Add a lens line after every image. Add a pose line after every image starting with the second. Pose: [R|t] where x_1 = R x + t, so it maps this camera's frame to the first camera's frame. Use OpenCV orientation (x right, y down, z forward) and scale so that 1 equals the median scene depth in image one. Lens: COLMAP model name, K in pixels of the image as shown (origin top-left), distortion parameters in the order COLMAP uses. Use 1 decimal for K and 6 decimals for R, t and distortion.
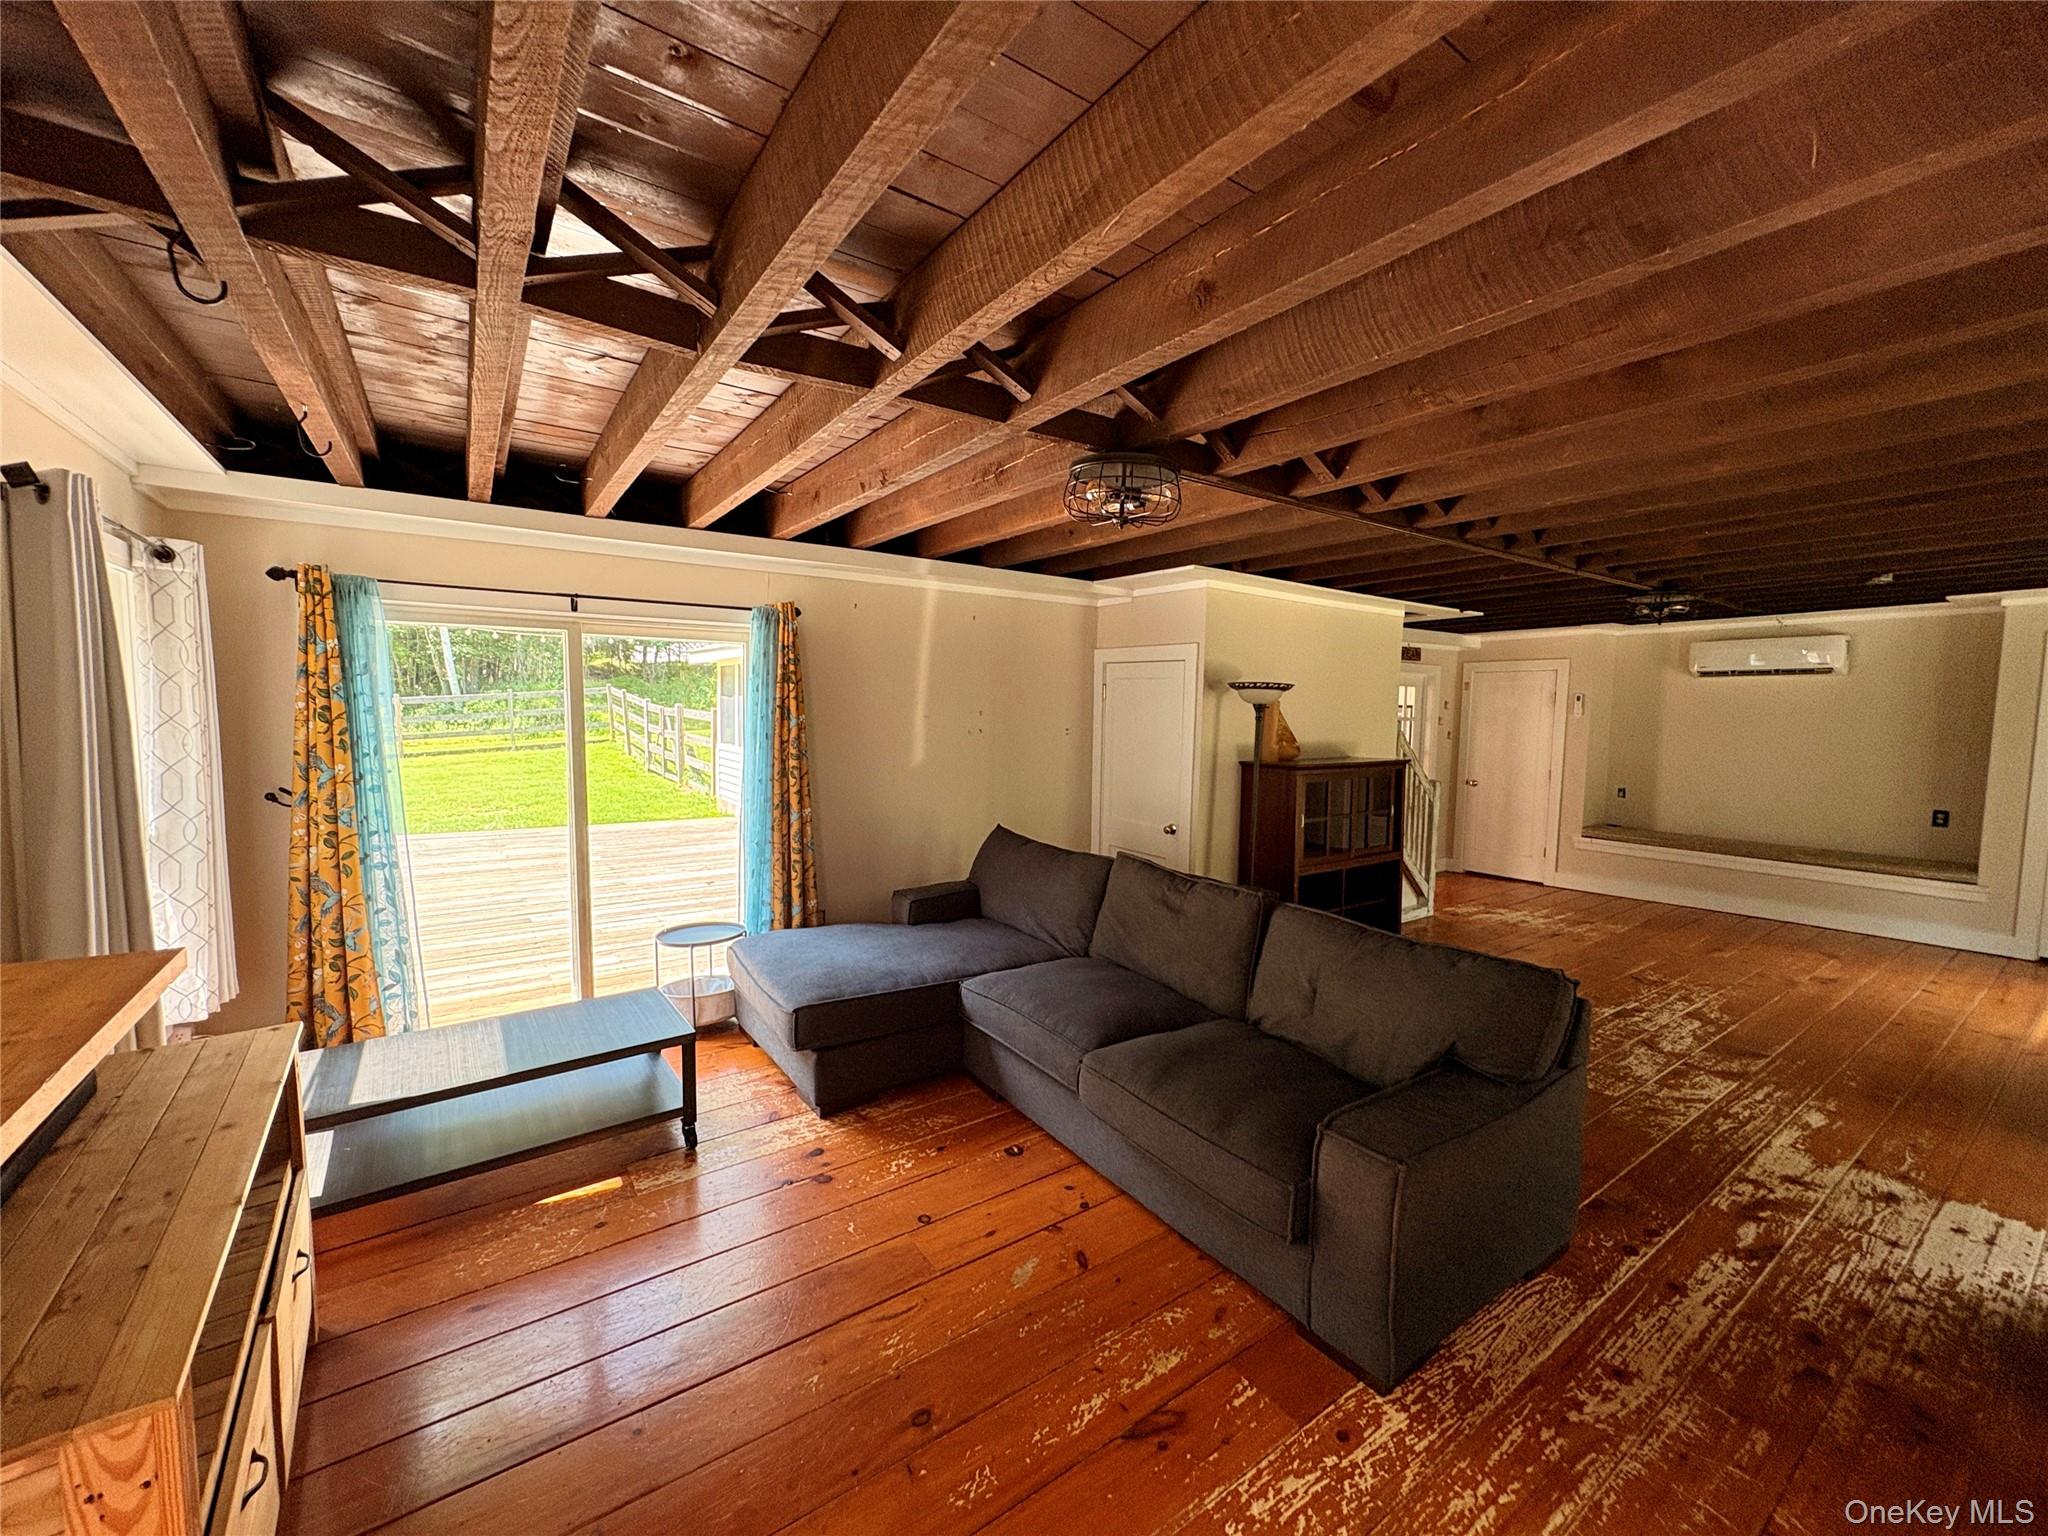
lens RADIAL K [[822.9, 0, 1024.0], [0, 822.9, 768.0], [0, 0, 1]] dist [0.002557, 0.000072]
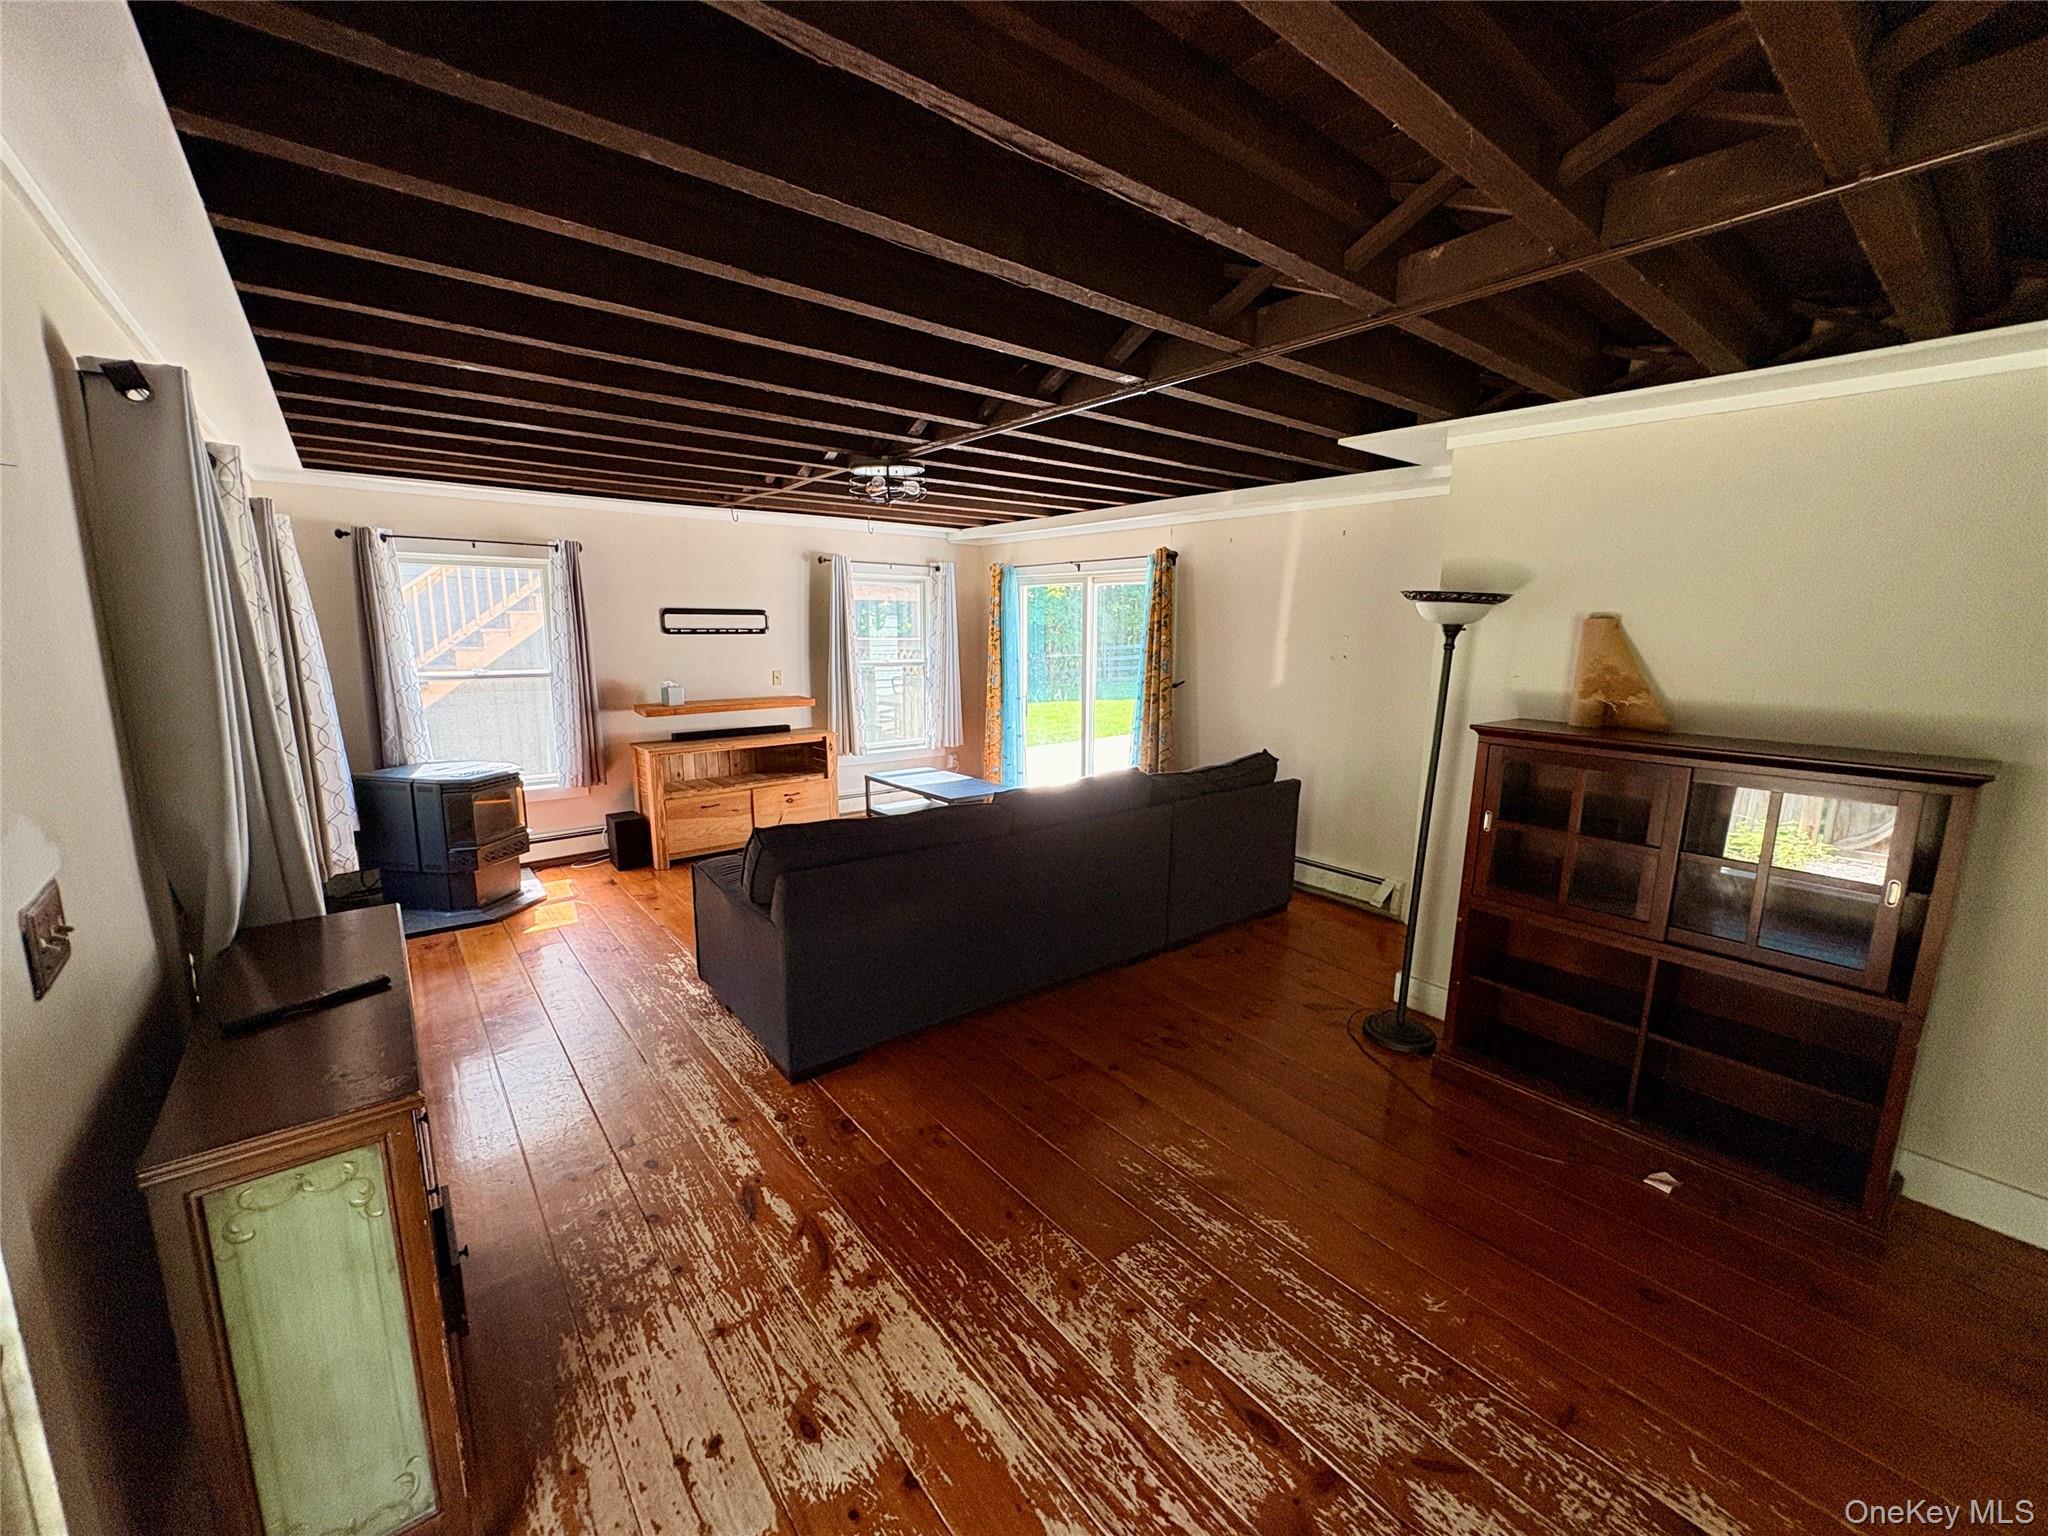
lens RADIAL K [[822.9, 0, 1024.0], [0, 822.9, 768.0], [0, 0, 1]] dist [0.002557, 0.000072]
pose [[0.061027, 0.164867, -0.984426, 1.339089], [-0.082696, 0.983709, 0.159621, -0.061679], [0.994704, 0.071667, 0.073667, 0.915052]]
